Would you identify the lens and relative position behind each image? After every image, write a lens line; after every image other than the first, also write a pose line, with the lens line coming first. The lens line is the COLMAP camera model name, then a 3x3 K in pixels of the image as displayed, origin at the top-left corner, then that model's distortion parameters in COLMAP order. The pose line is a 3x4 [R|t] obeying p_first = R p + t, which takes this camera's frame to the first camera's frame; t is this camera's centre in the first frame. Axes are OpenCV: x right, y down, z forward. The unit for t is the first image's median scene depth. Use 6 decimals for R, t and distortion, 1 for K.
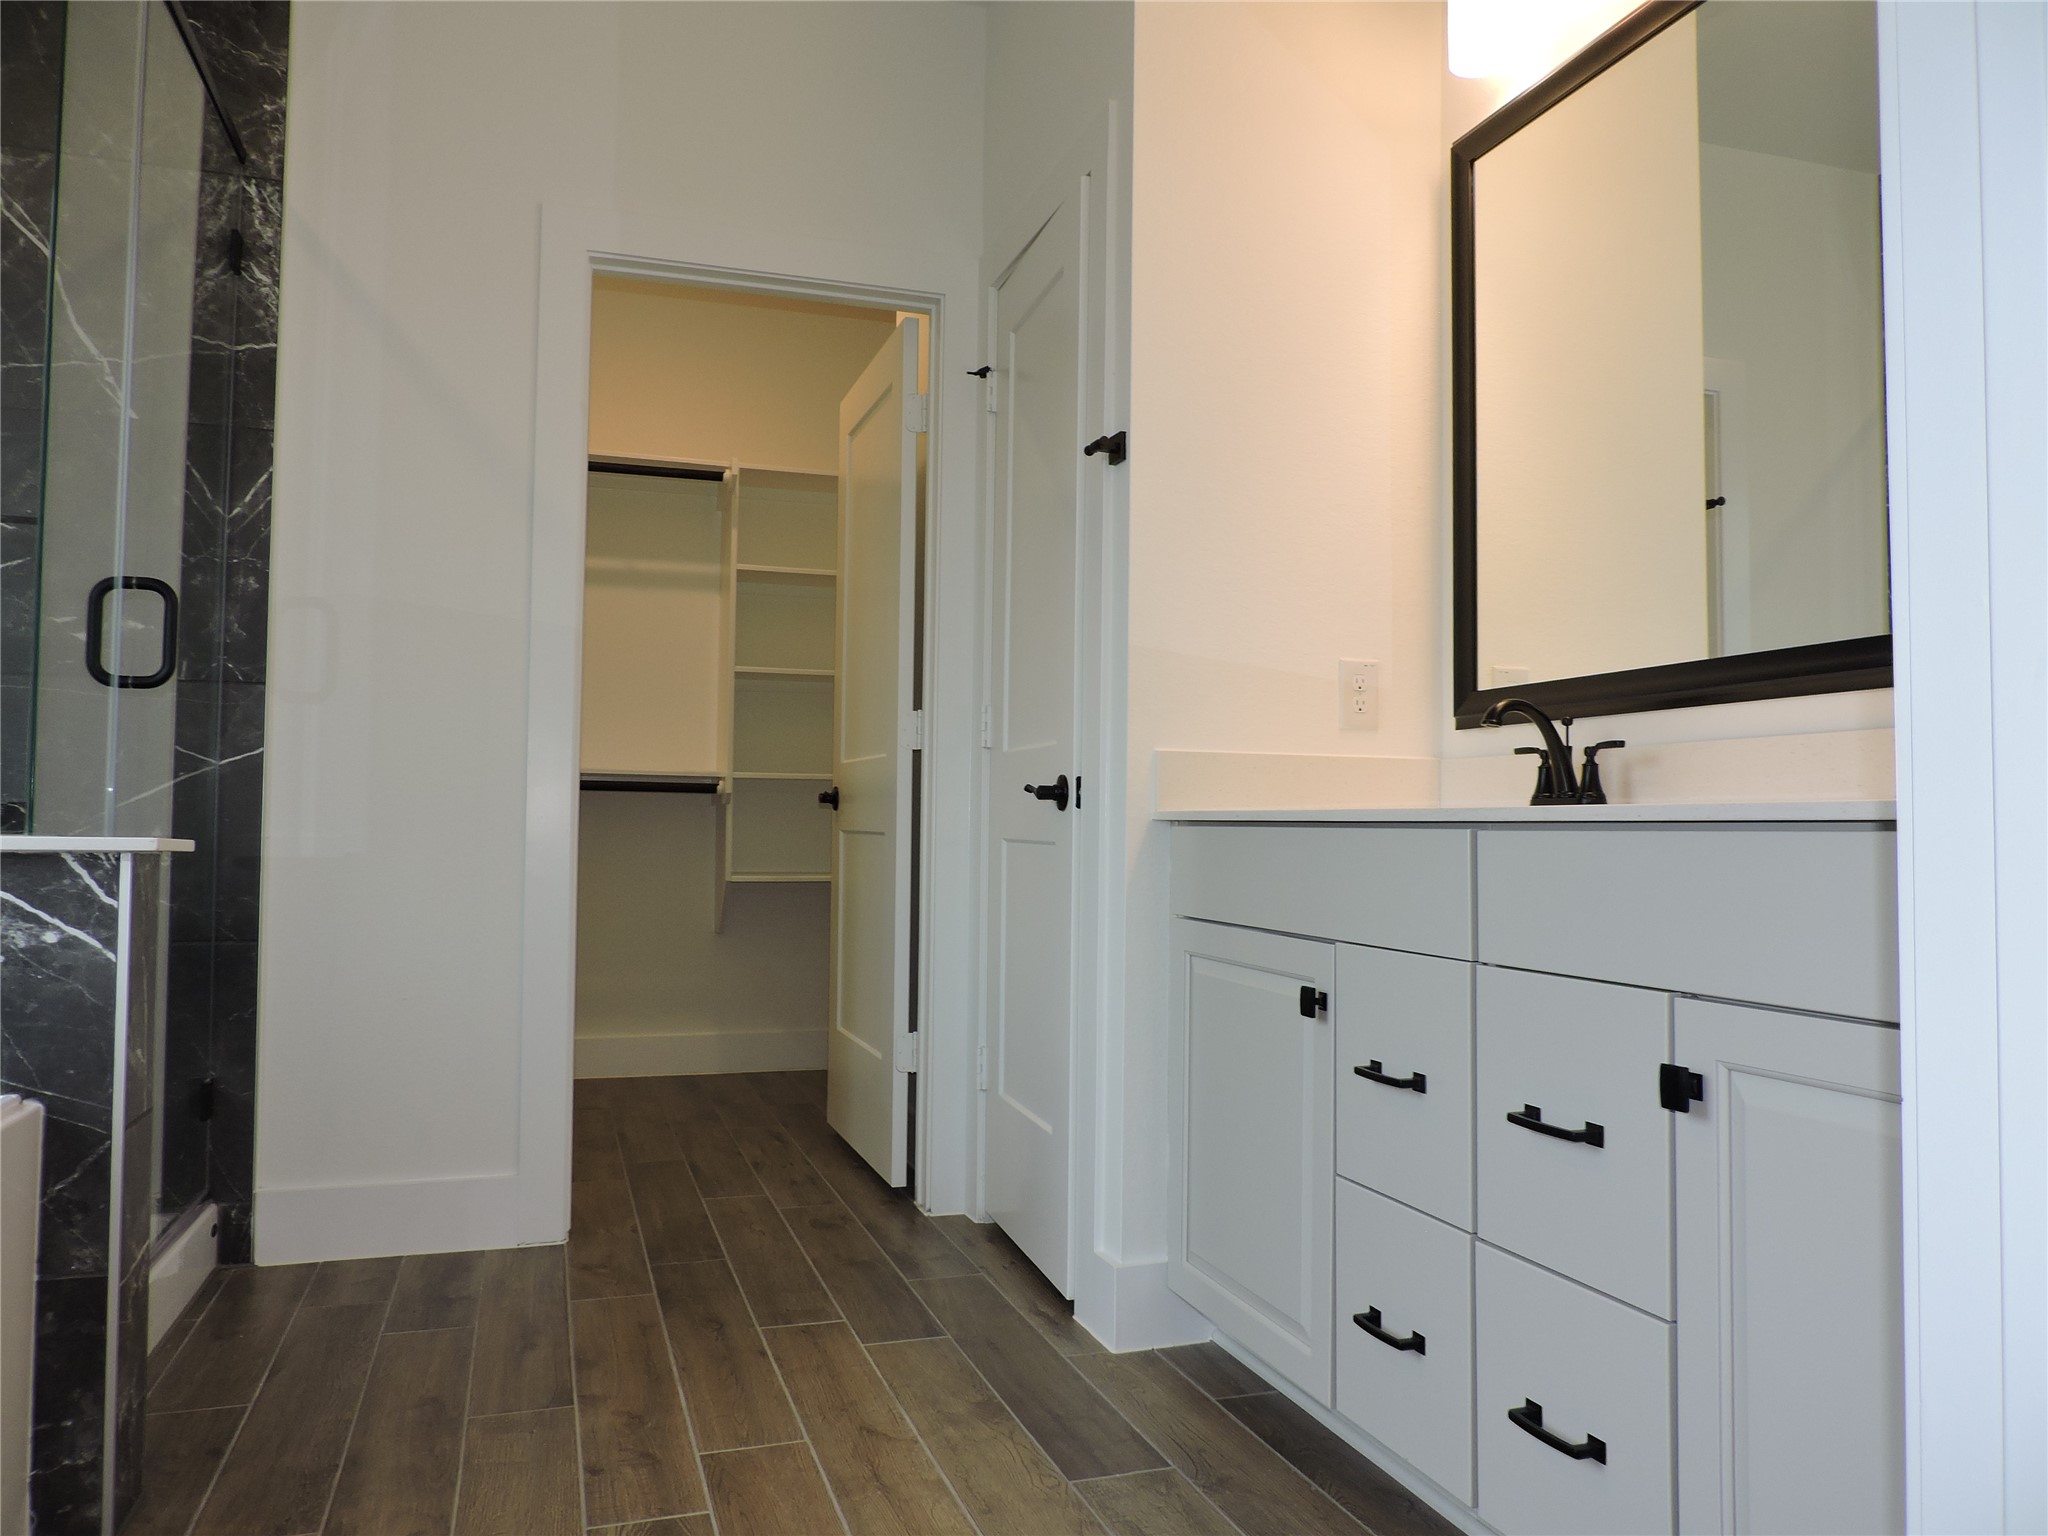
lens RADIAL K [[1456.3, 0, 1028.0], [0, 1456.3, 763.1], [0, 0, 1]] dist [-0.016874, -0.002340]
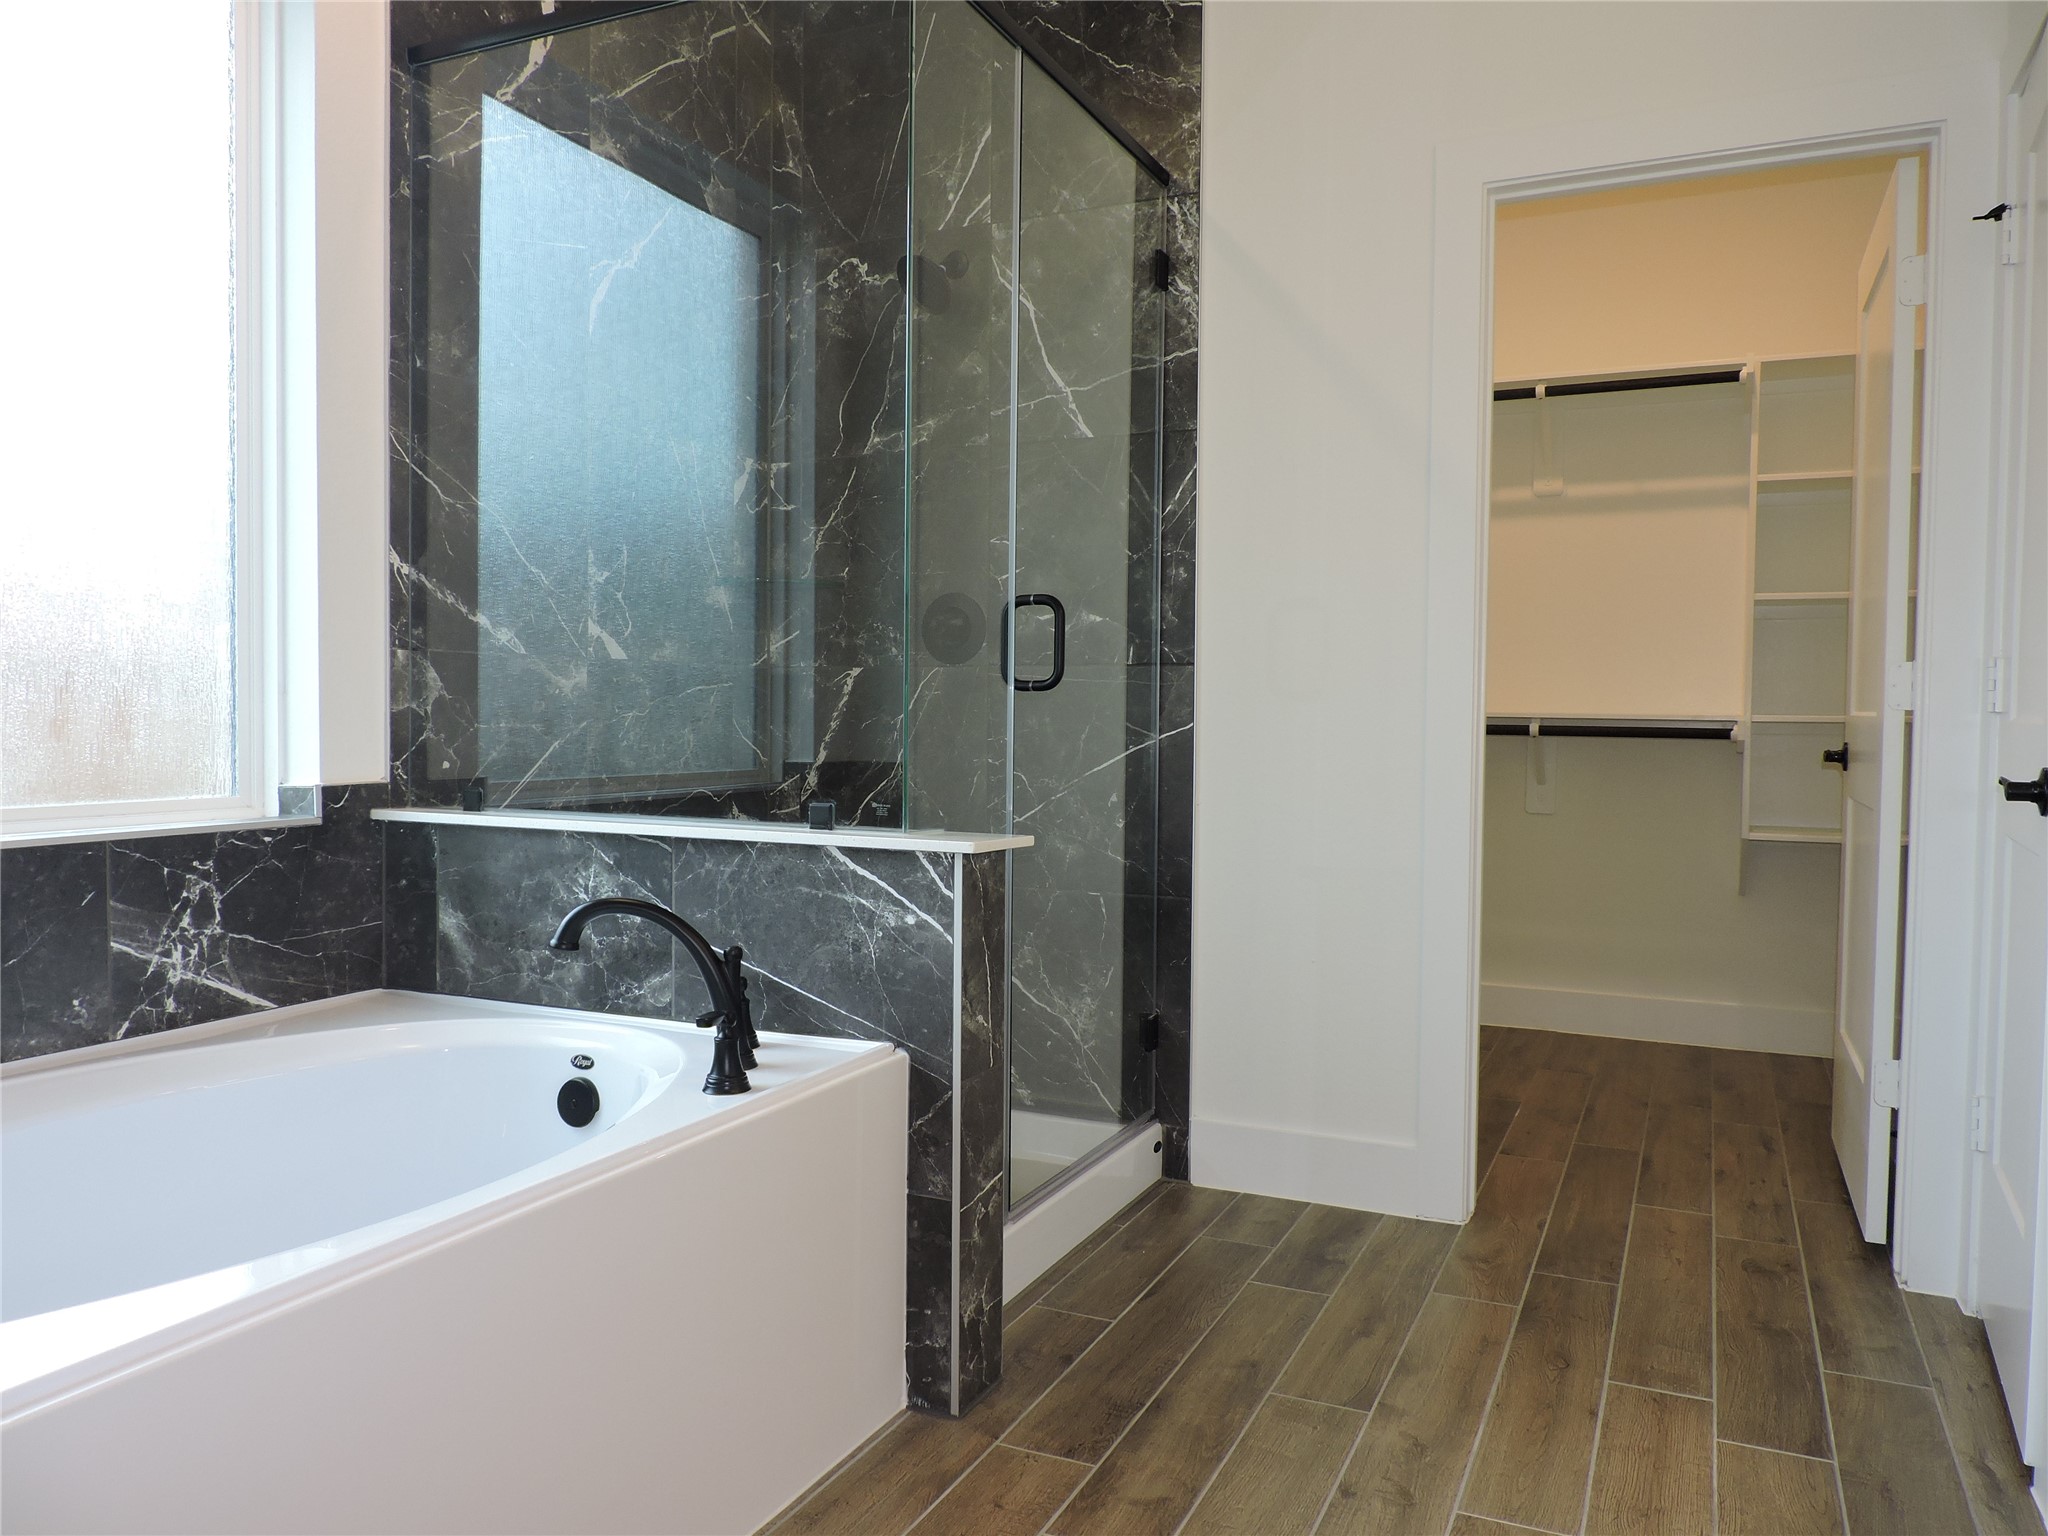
lens RADIAL K [[1456.3, 0, 1028.0], [0, 1456.3, 763.1], [0, 0, 1]] dist [-0.016874, -0.002340]
pose [[0.723965, 0.020330, -0.689537, 0.146595], [0.027949, 0.997880, 0.058765, -0.049204], [0.689271, -0.061816, 0.721862, 0.113943]]
